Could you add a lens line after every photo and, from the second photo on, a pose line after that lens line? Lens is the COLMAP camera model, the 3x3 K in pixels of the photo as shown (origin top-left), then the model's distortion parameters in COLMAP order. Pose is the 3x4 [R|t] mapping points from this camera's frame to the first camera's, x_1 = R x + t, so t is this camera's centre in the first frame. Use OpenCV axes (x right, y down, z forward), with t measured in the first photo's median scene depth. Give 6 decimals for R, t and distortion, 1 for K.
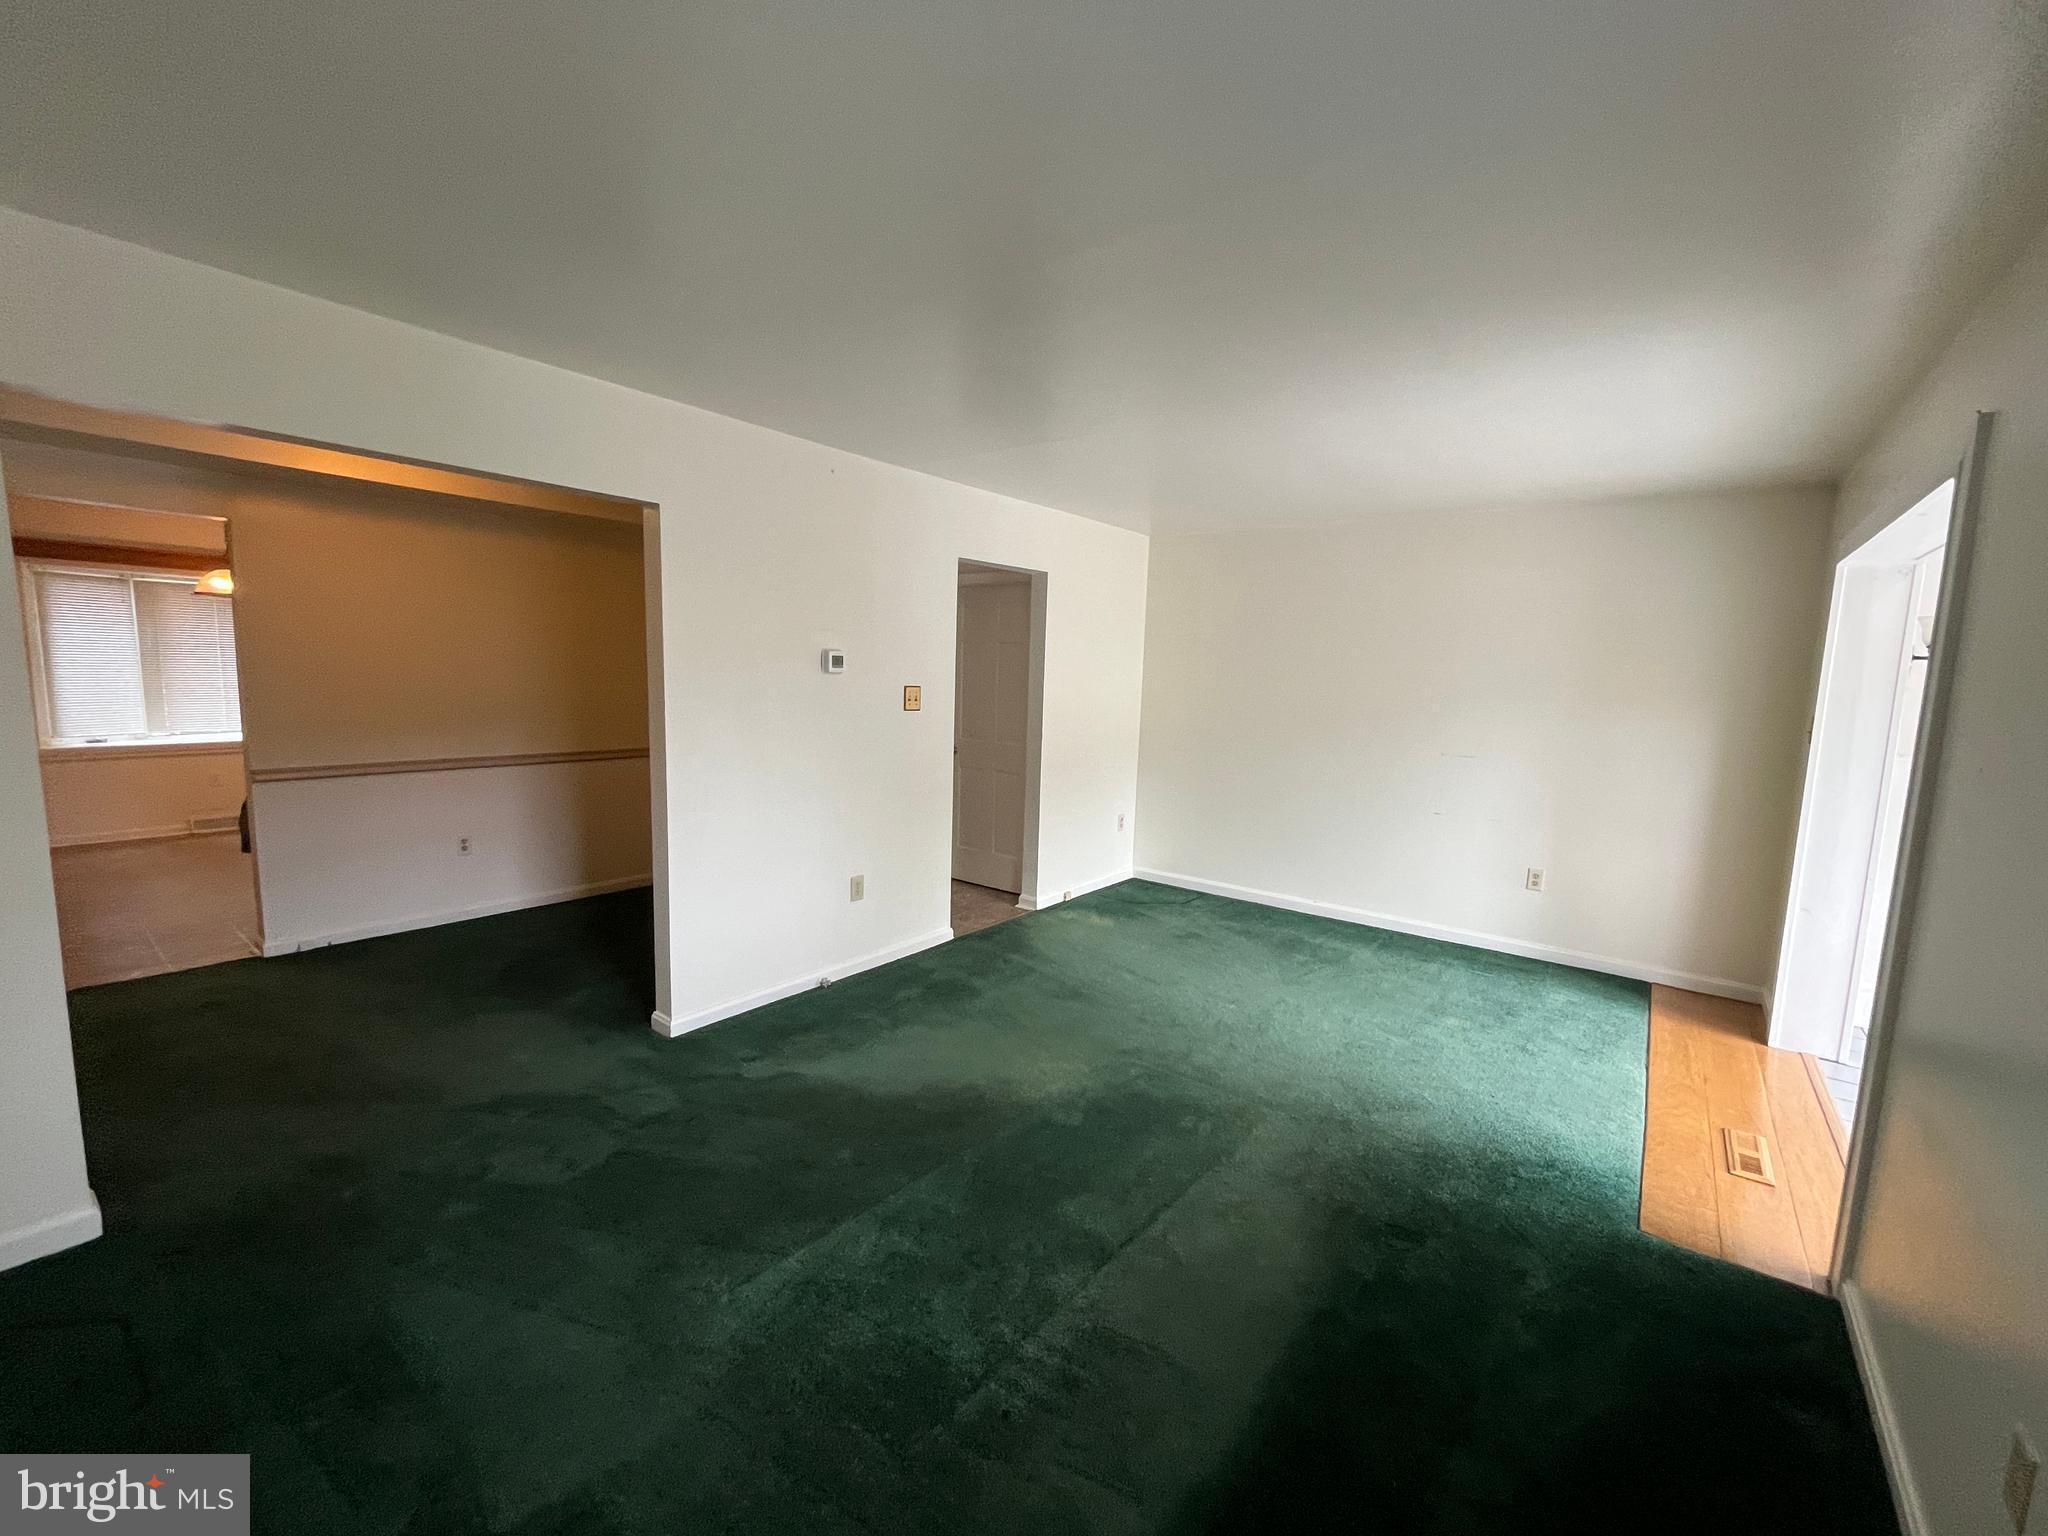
lens RADIAL K [[831.1, 0, 1024.0], [0, 831.1, 768.0], [0, 0, 1]] dist [-0.001489, 0.000207]
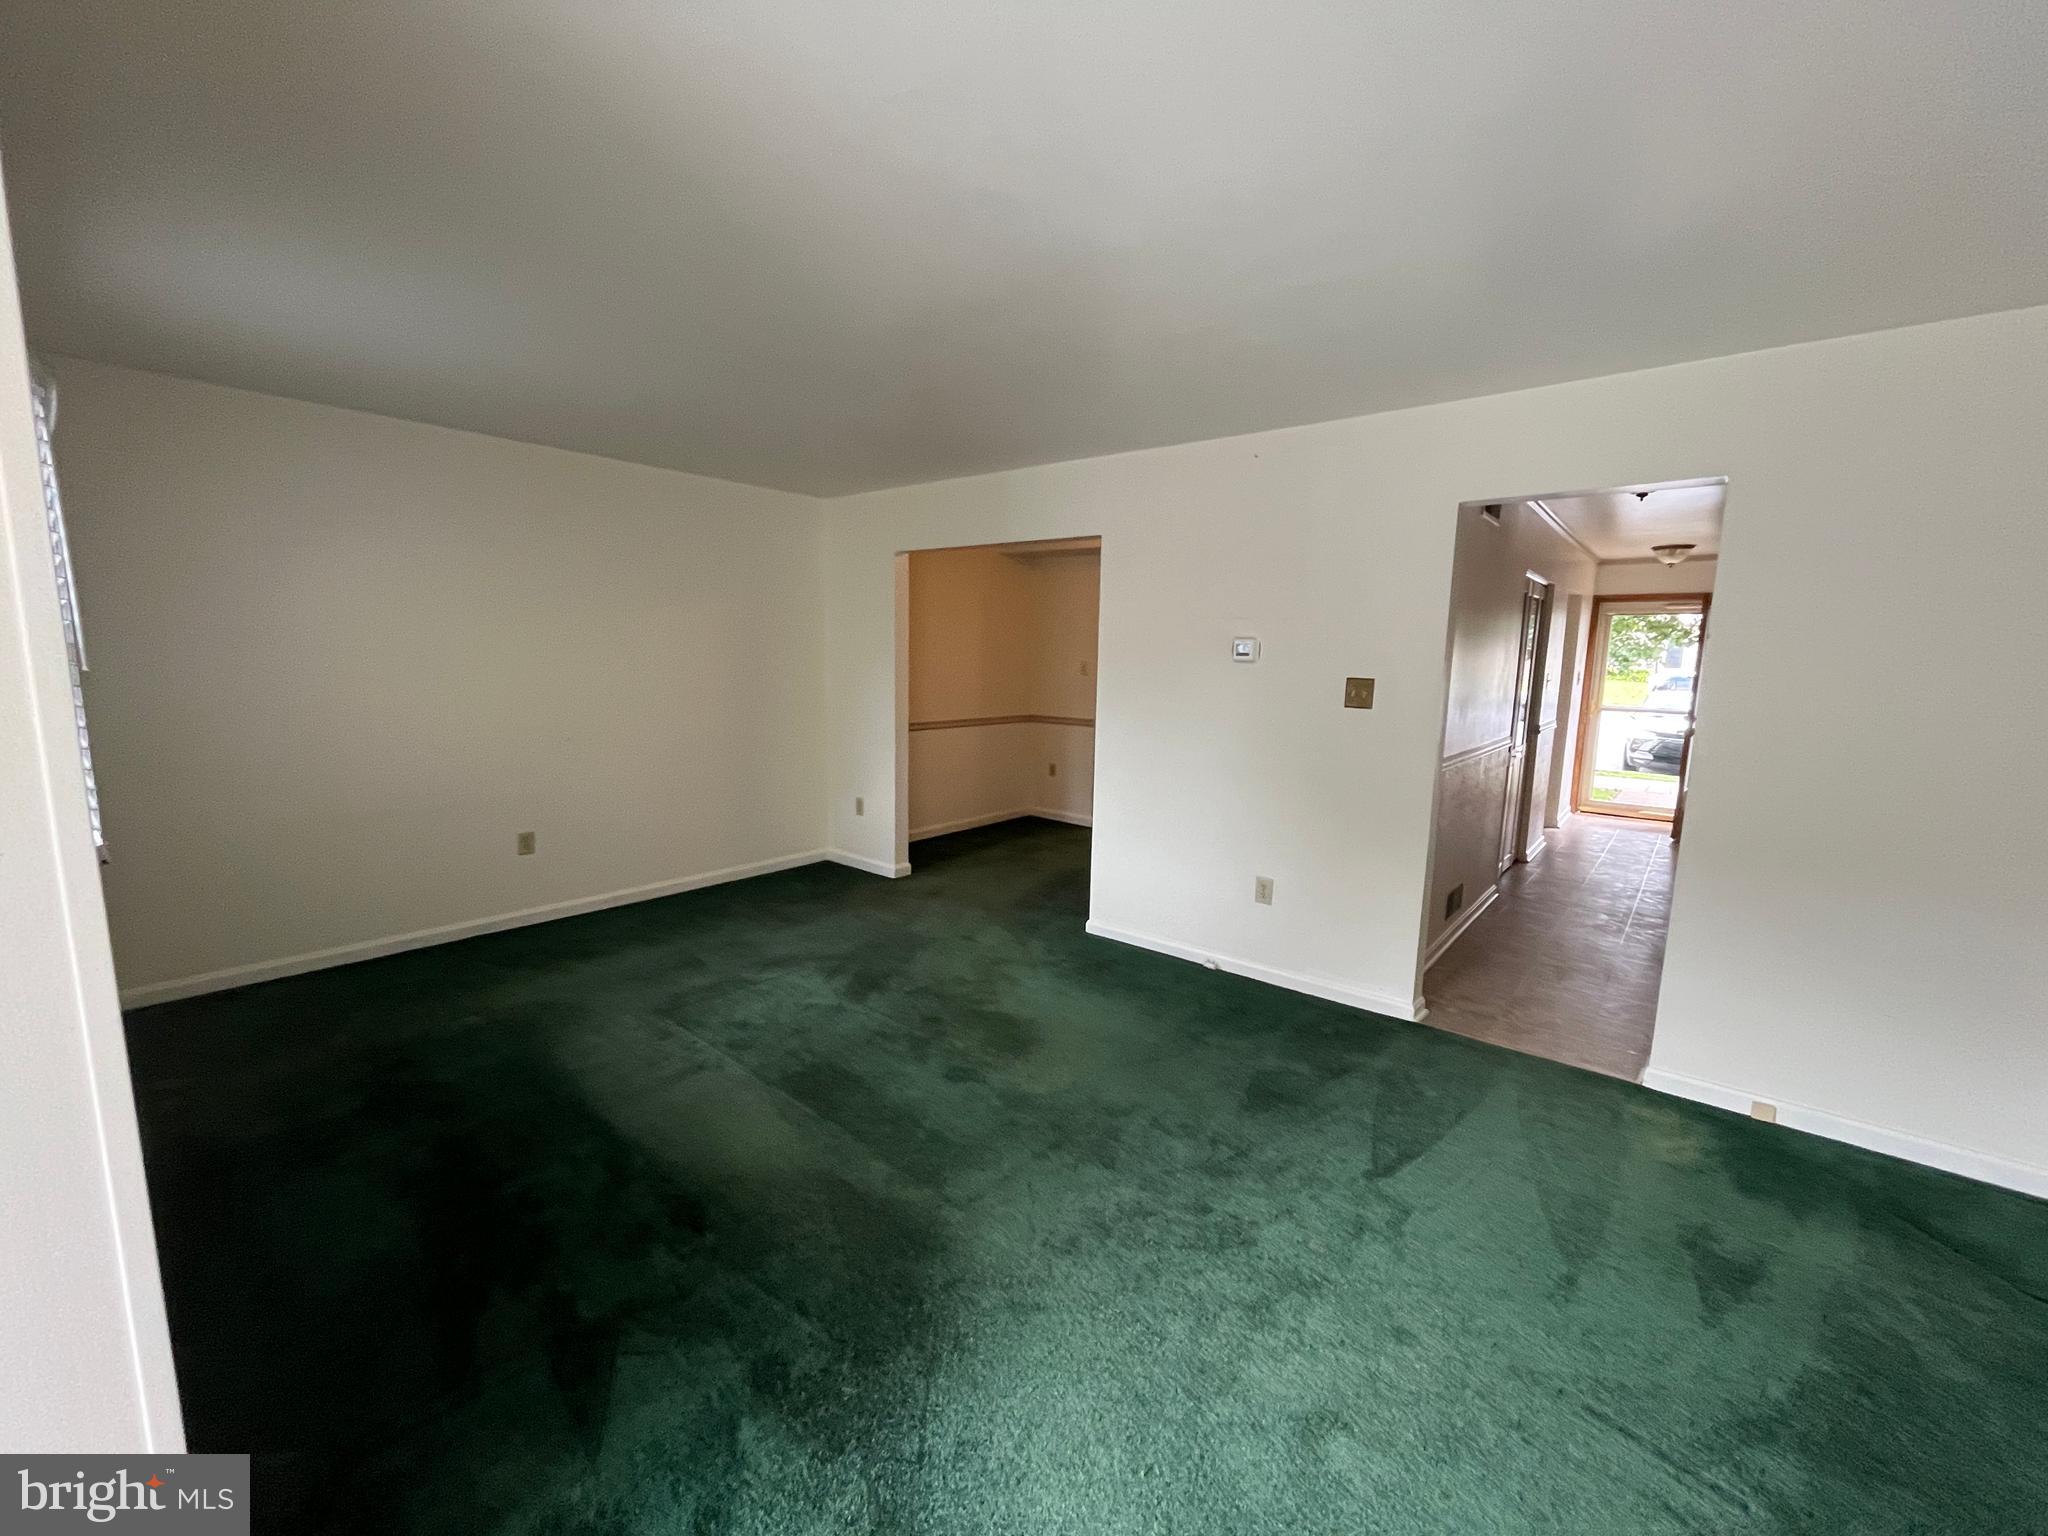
lens RADIAL K [[831.1, 0, 1024.0], [0, 831.1, 768.0], [0, 0, 1]] dist [-0.001489, 0.000207]
pose [[-0.032252, 0.096507, -0.994810, 0.724118], [-0.145932, 0.984206, 0.100210, -0.044226], [0.988769, 0.148406, -0.017659, 0.737879]]
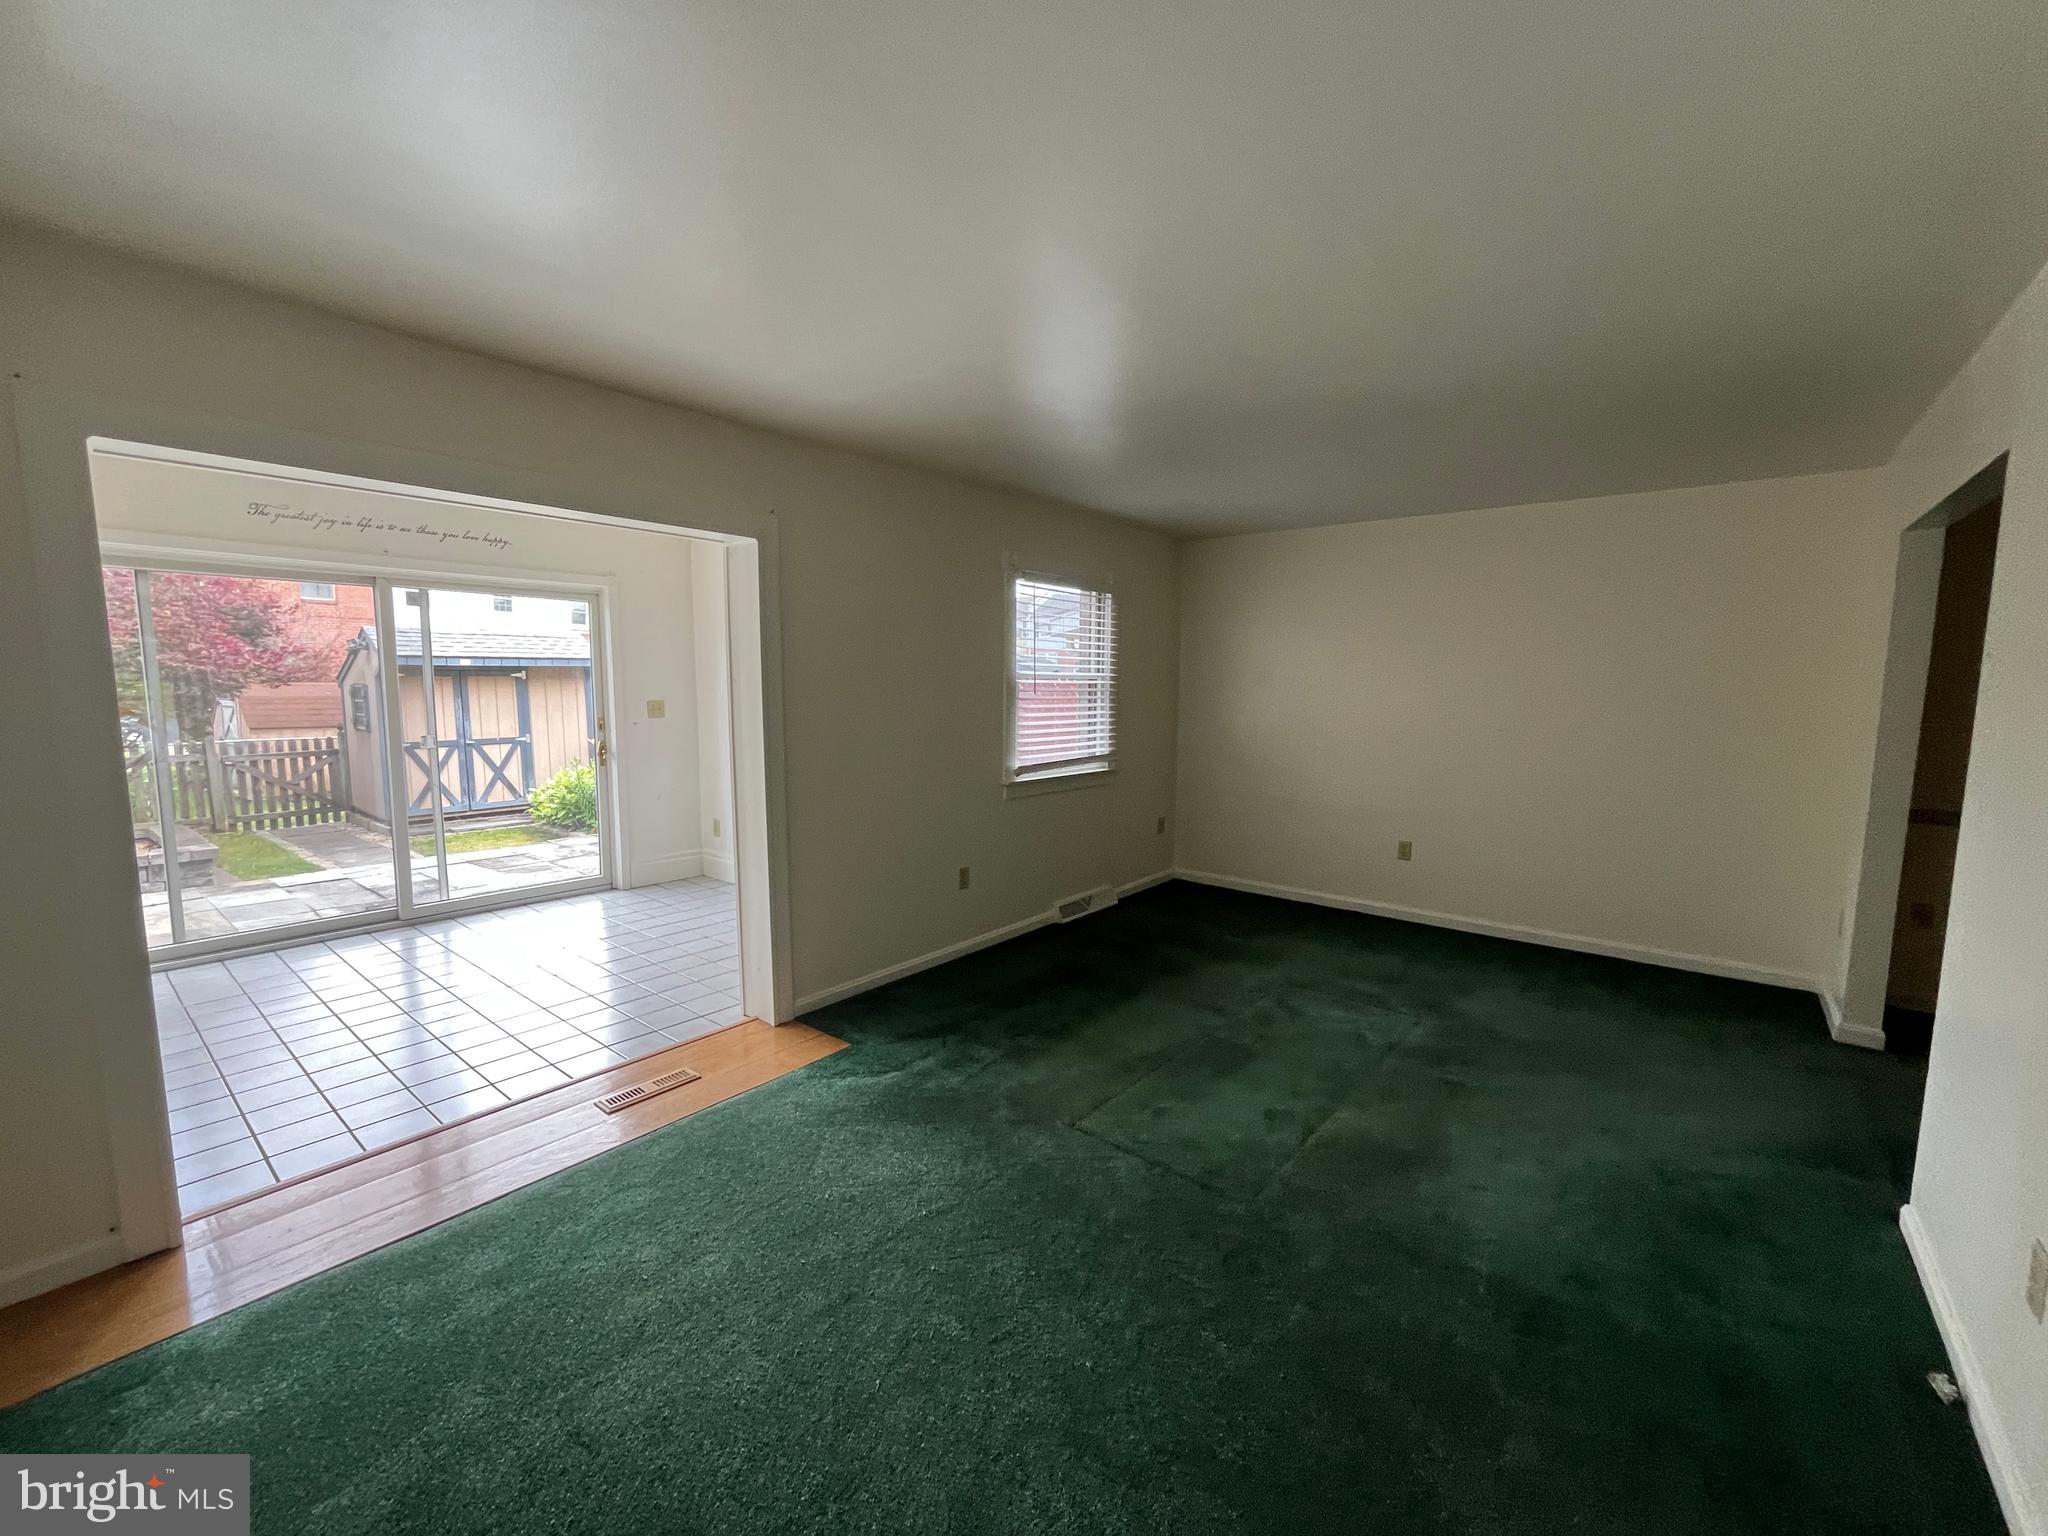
lens RADIAL K [[831.1, 0, 1024.0], [0, 831.1, 768.0], [0, 0, 1]] dist [-0.001489, 0.000207]
pose [[-0.998302, -0.052683, 0.024835, 0.245057], [-0.045548, 0.971923, 0.230847, -0.137773], [-0.036299, 0.229324, -0.972673, 1.329189]]
